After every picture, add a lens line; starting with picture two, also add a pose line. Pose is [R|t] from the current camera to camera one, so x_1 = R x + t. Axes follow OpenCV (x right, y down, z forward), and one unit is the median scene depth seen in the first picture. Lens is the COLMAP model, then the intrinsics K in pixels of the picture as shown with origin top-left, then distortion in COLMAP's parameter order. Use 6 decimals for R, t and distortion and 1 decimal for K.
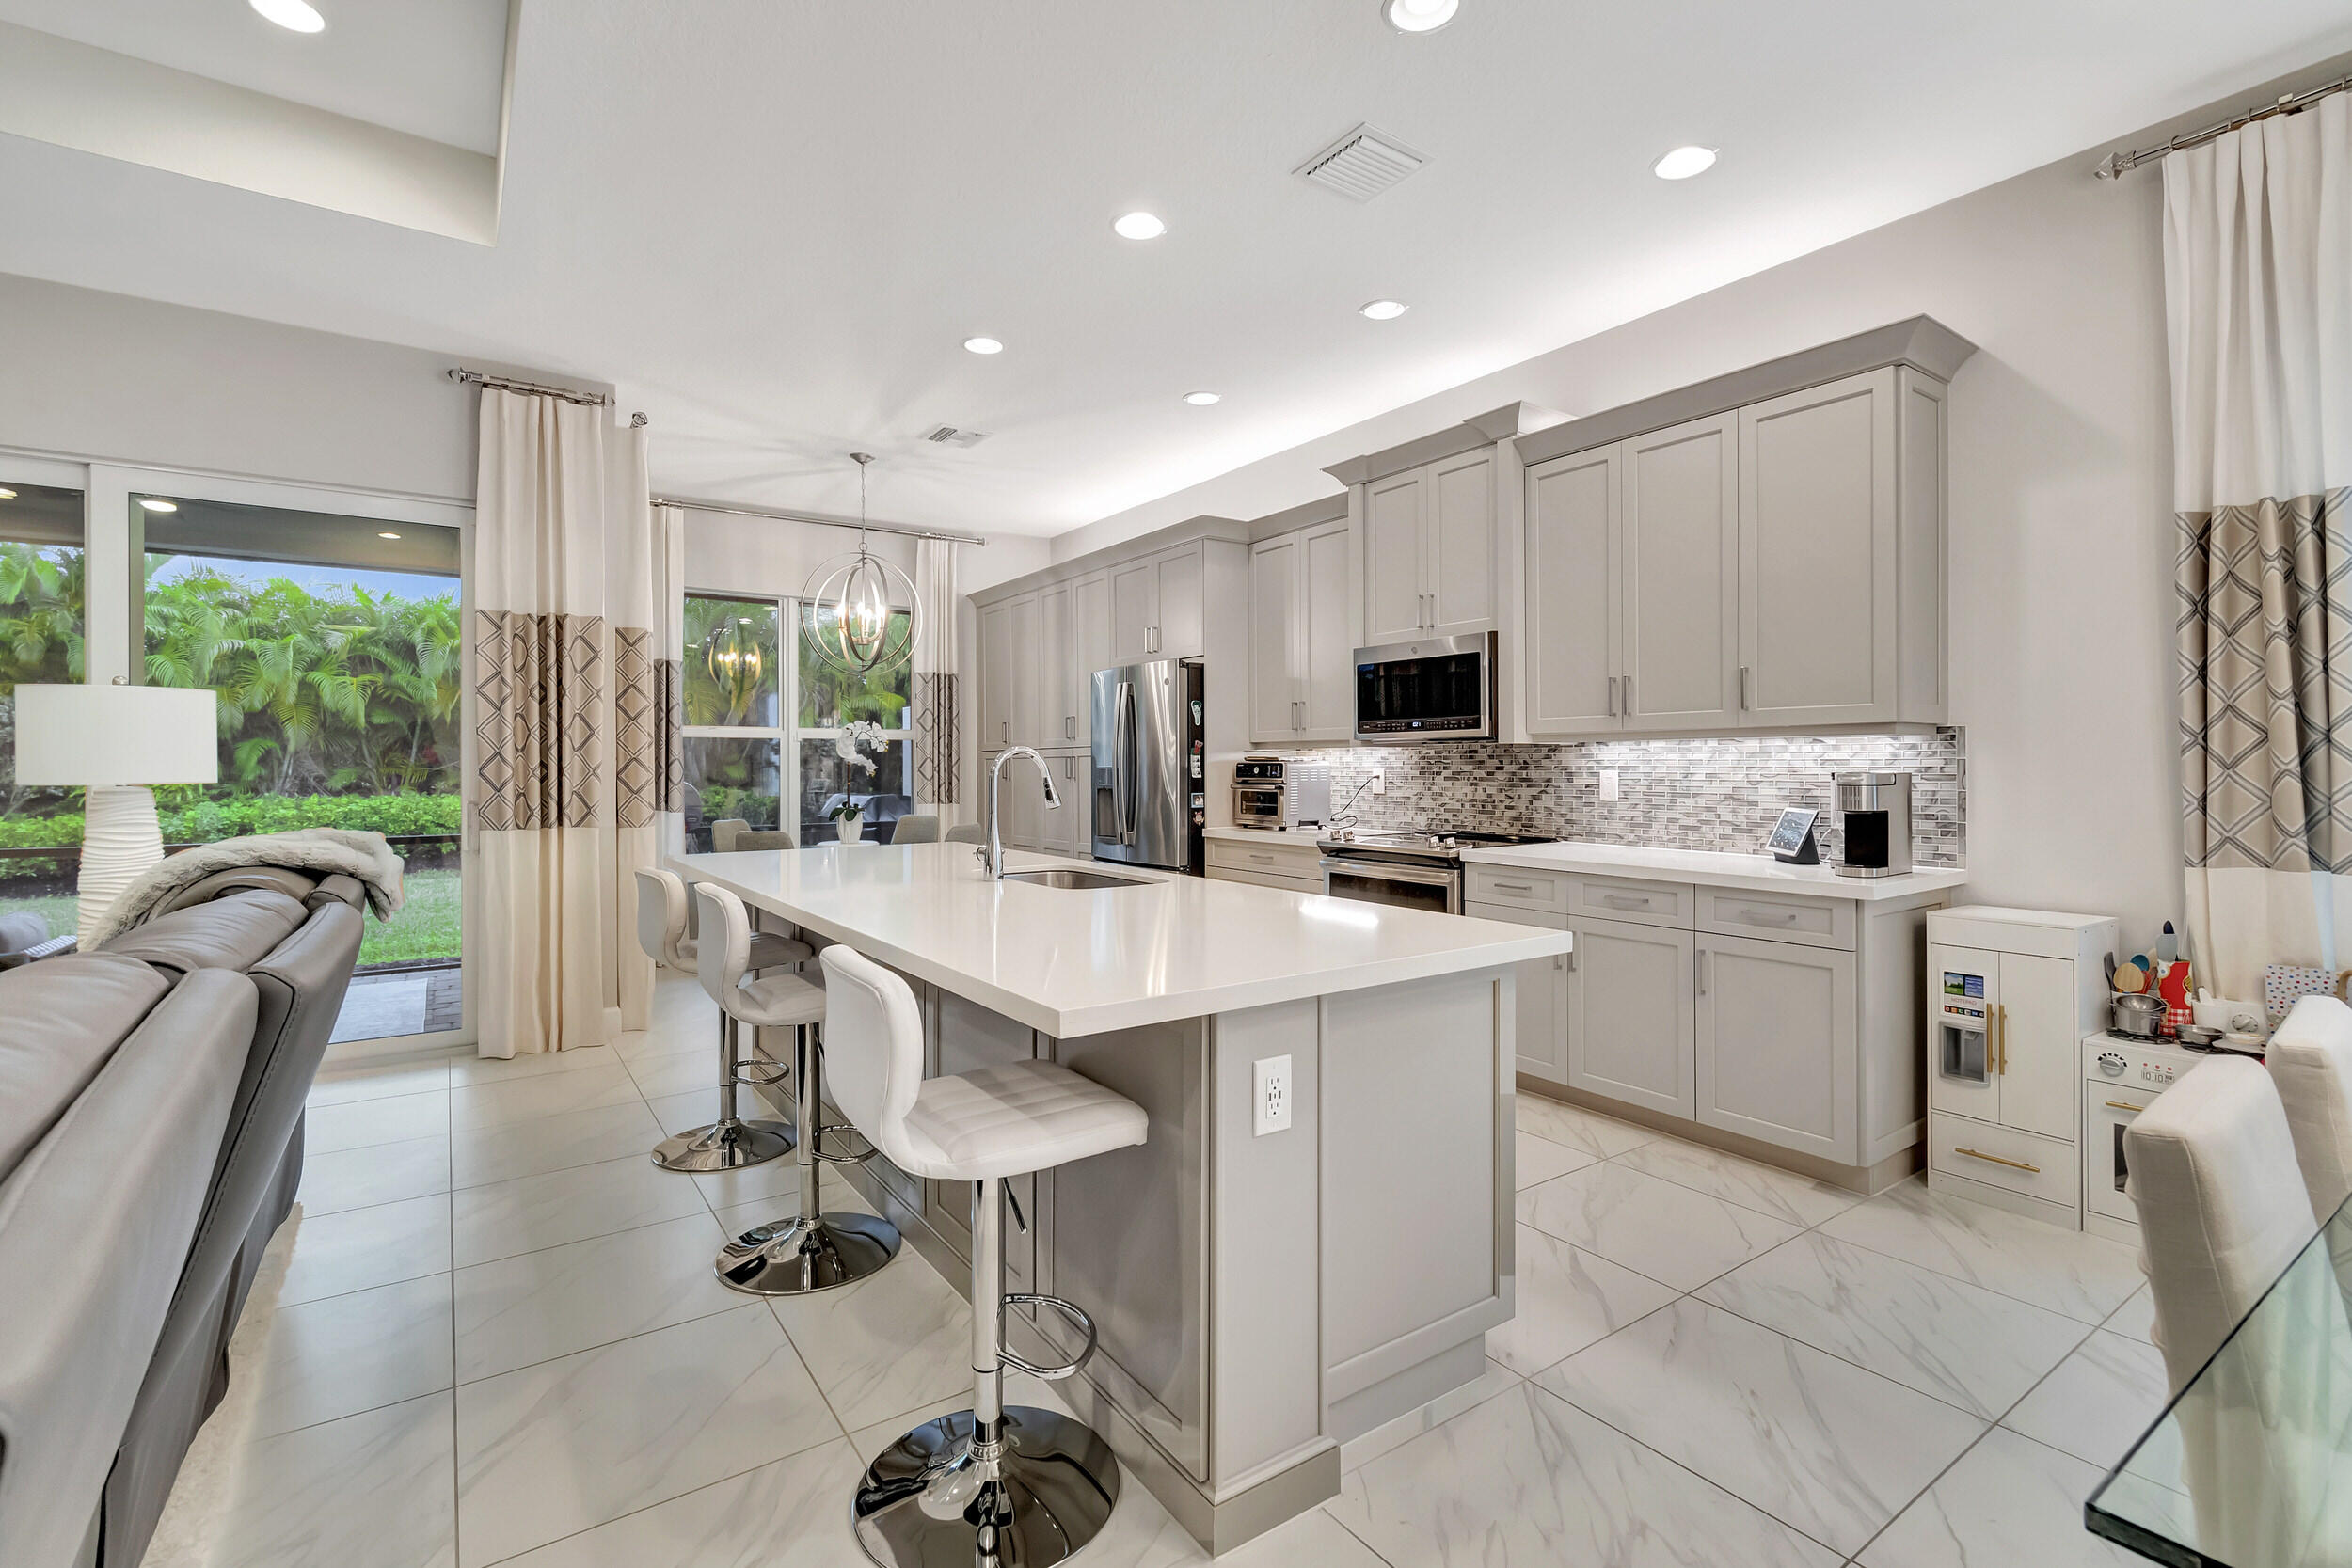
lens RADIAL K [[1053.5, 0, 1172.3], [0, 1053.5, 774.5], [0, 0, 1]] dist [0.016220, -0.005926]
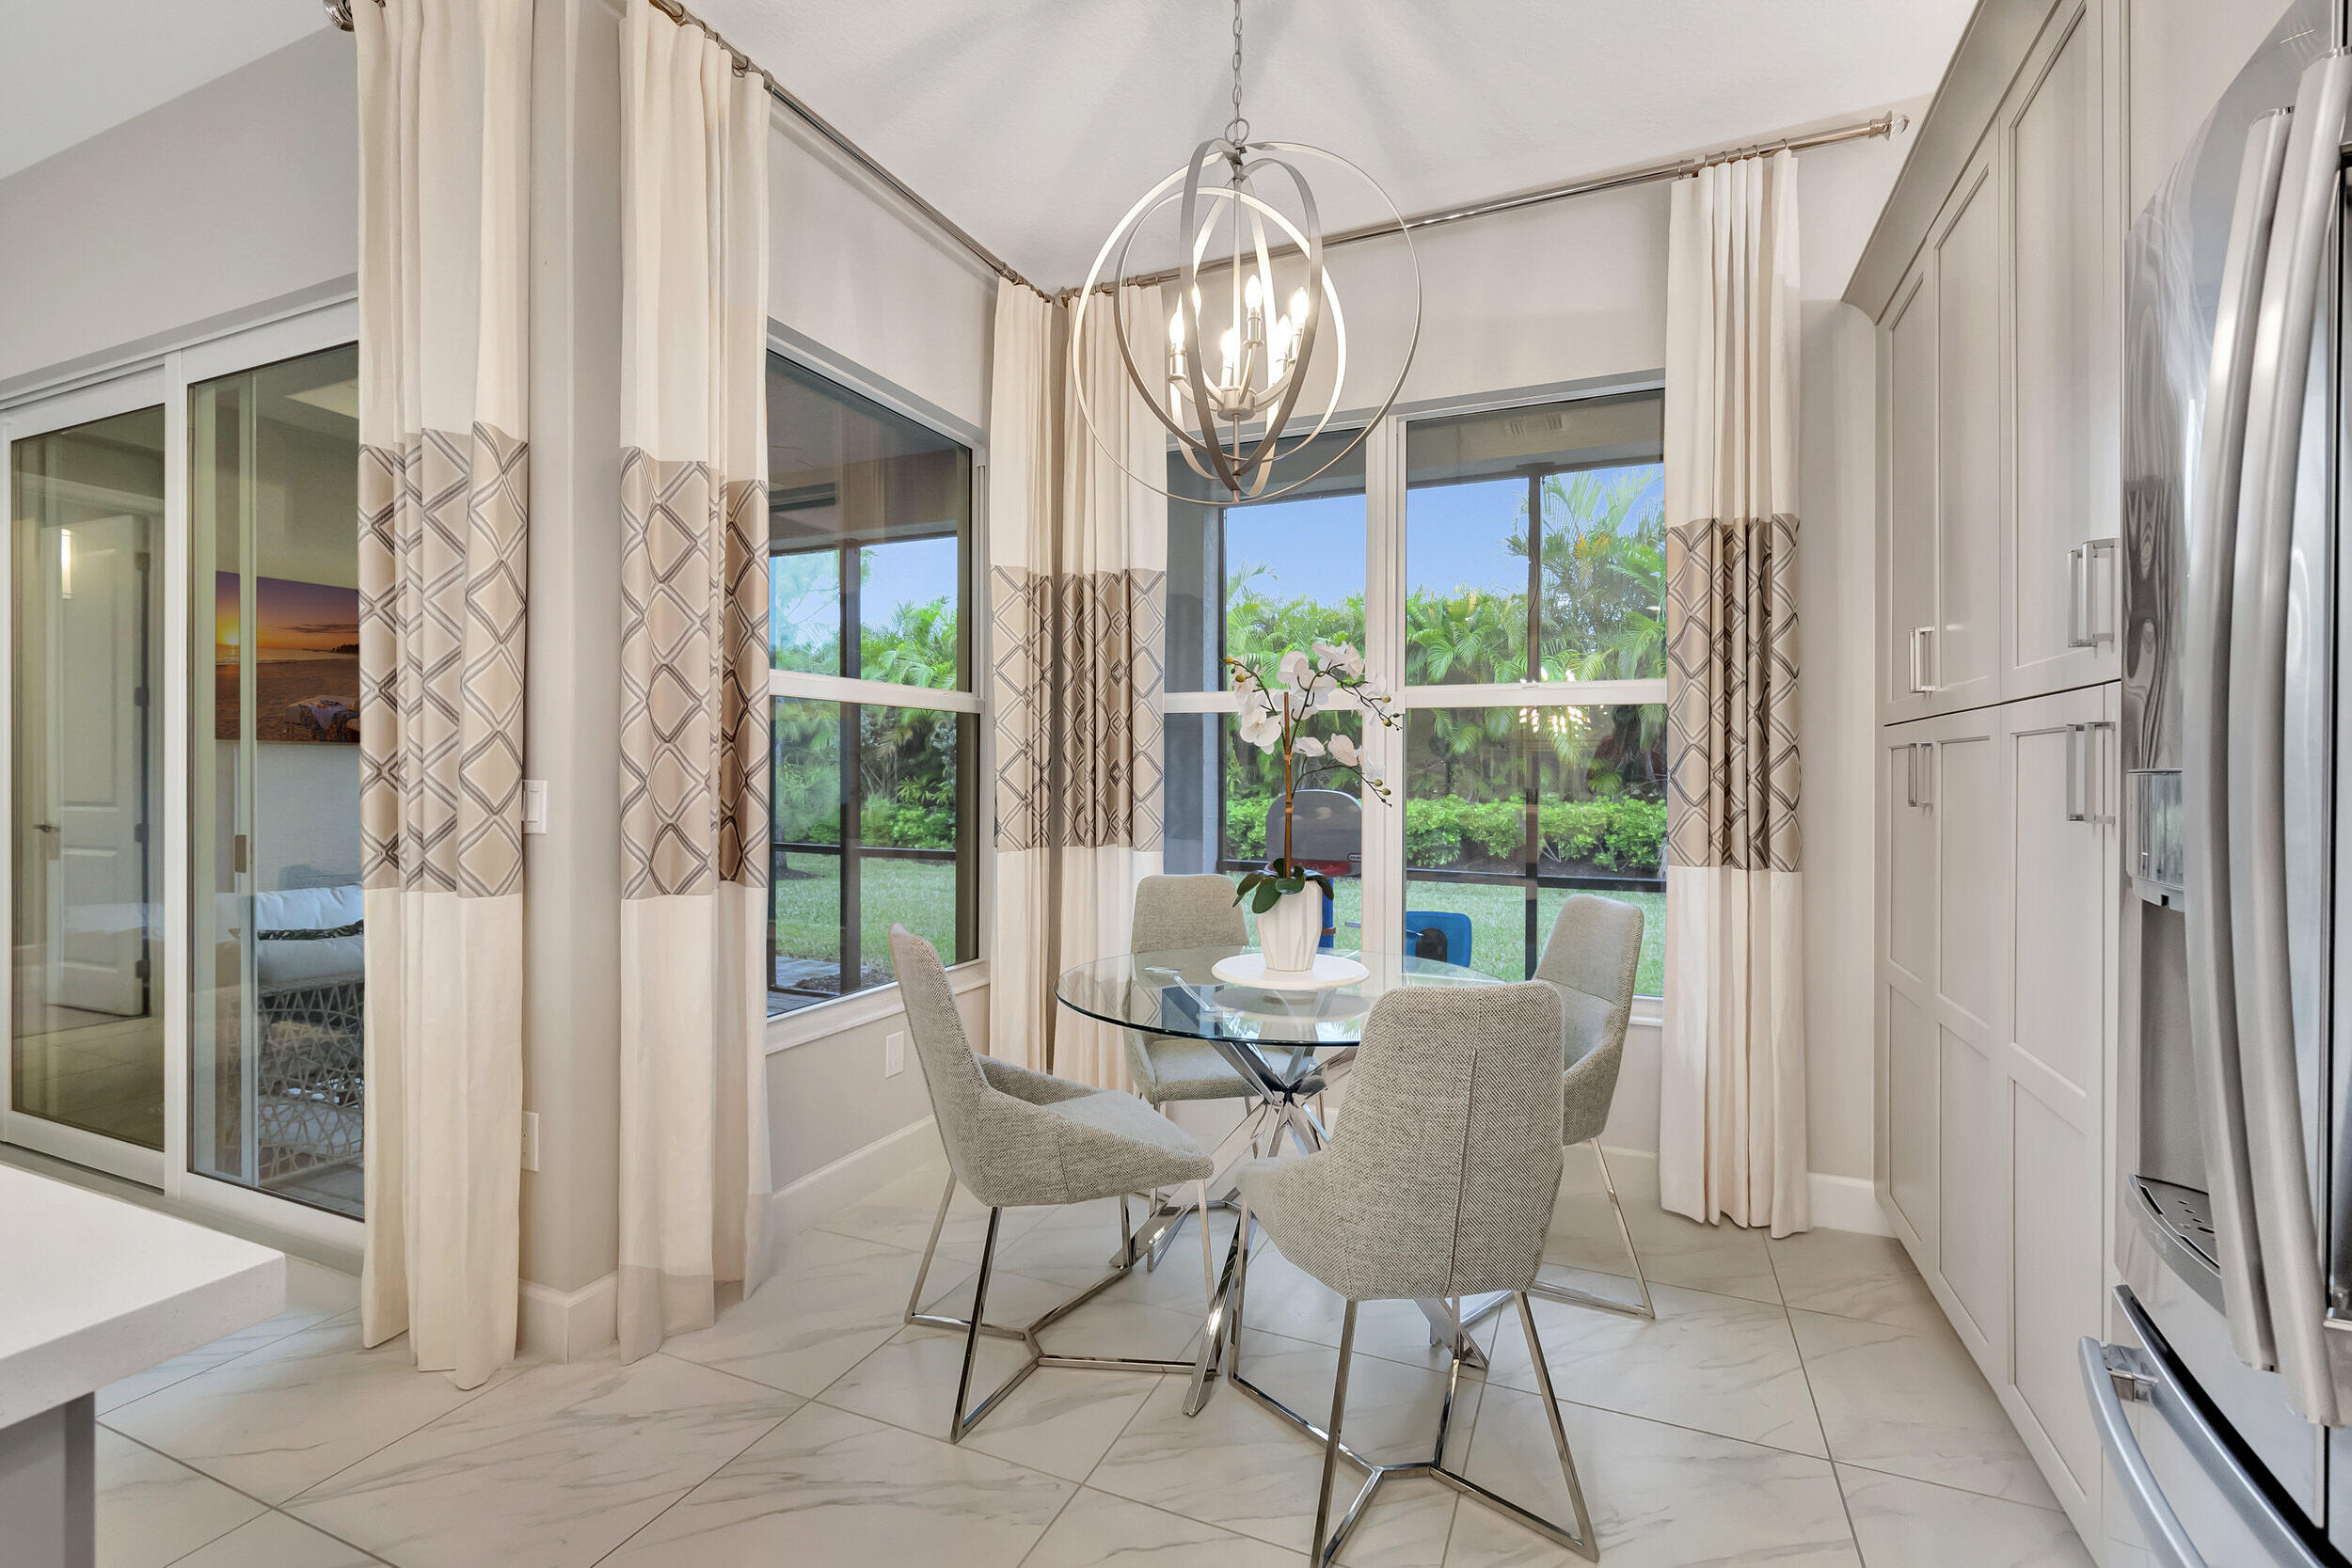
lens RADIAL K [[1053.5, 0, 1172.3], [0, 1053.5, 774.5], [0, 0, 1]] dist [0.016220, -0.005926]
pose [[0.535510, 0.004544, -0.844517, -0.011286], [-0.006718, 0.999977, 0.001120, -0.006202], [0.844502, 0.005074, 0.535528, 0.917805]]
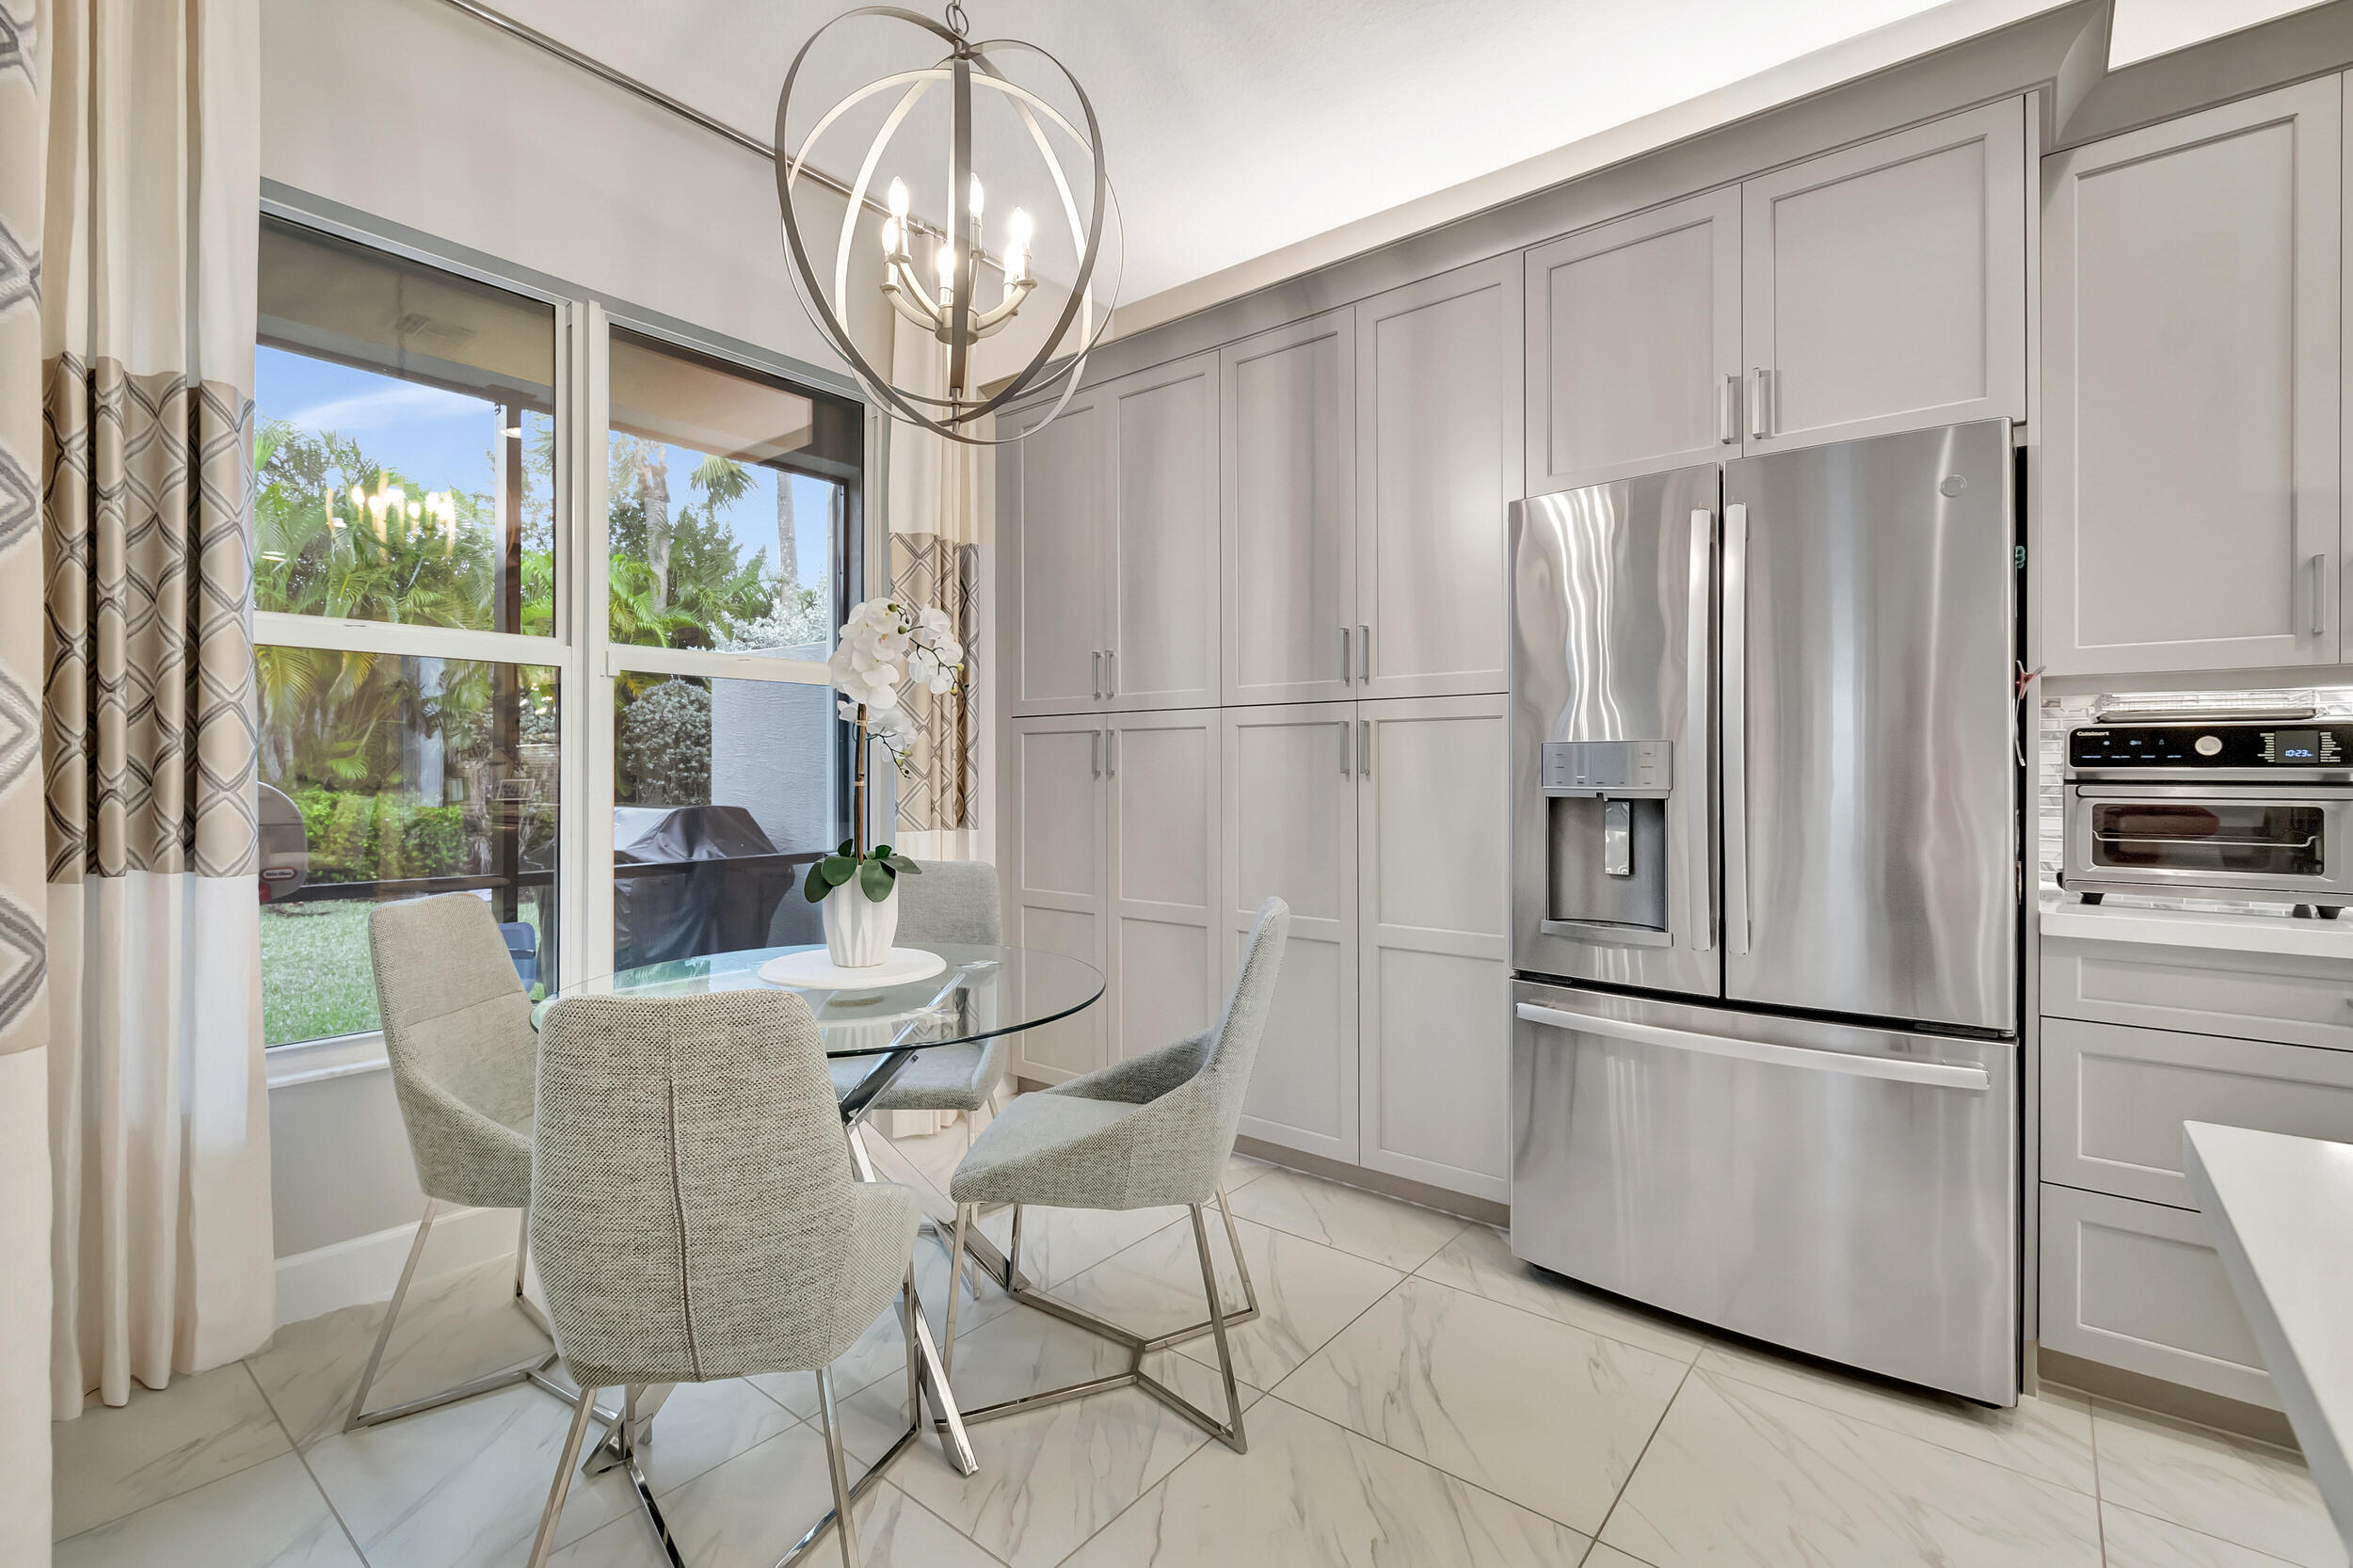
lens RADIAL K [[1054.0, 0, 1172.8], [0, 1054.0, 774.5], [0, 0, 1]] dist [0.016220, -0.005926]
pose [[0.960865, 0.002324, 0.277007, -0.365907], [-0.001883, 0.999996, -0.001860, 0.006887], [-0.277011, 0.001266, 0.960866, 0.787921]]
